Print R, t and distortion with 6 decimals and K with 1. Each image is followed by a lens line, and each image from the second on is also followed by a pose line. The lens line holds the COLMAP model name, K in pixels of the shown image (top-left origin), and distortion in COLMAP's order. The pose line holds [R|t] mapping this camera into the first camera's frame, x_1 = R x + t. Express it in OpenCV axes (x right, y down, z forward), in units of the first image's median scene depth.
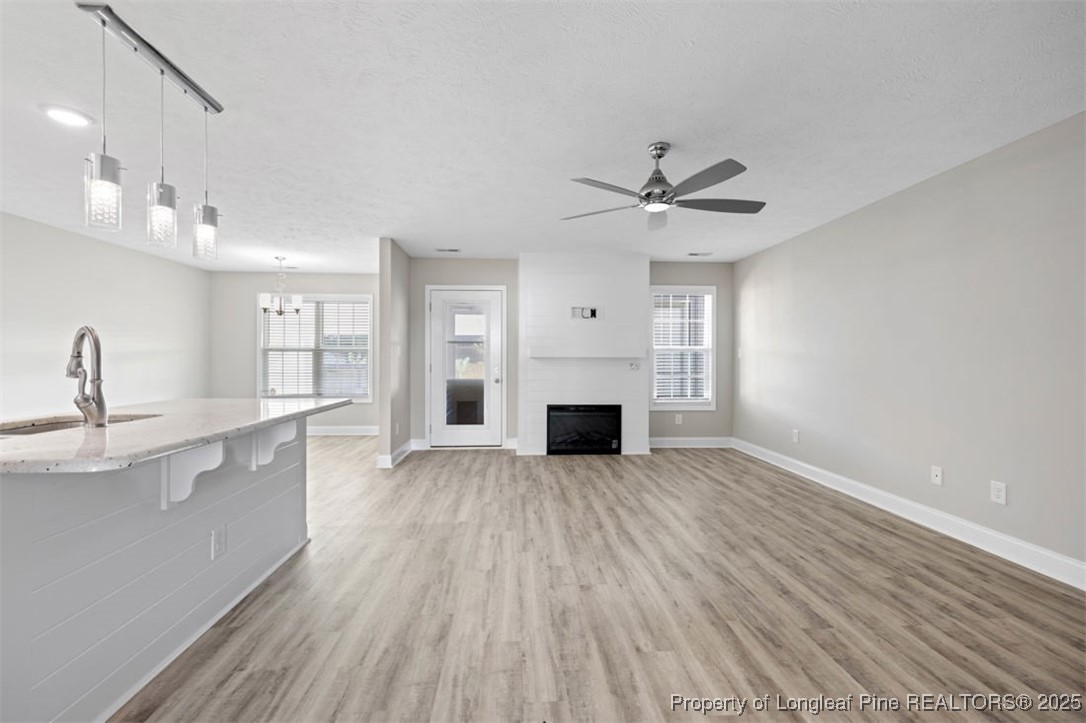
lens RADIAL K [[468.2, 0, 540.6], [0, 468.2, 364.4], [0, 0, 1]] dist [0.003856, 0.000850]
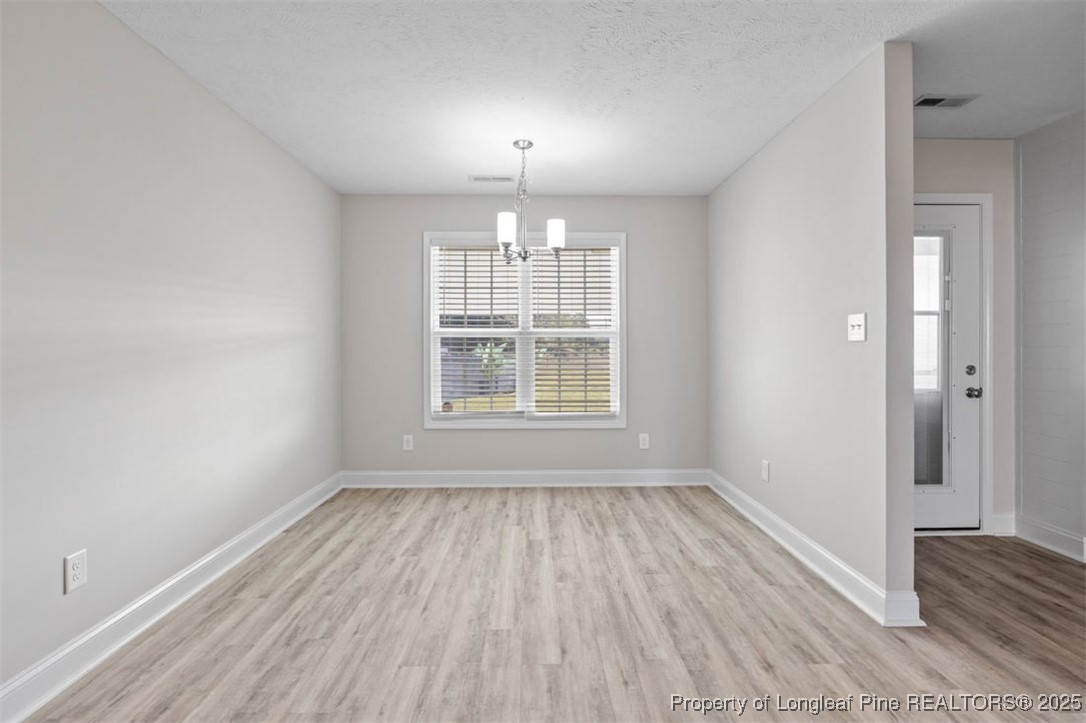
lens RADIAL K [[510.9, 0, 542.5], [0, 510.9, 347.1], [0, 0, 1]] dist [-0.005044, 0.002508]
pose [[0.999171, -0.006758, -0.040150, -0.752854], [0.006082, 0.999838, -0.016942, -0.006314], [0.040258, 0.016684, 0.999050, 0.684706]]
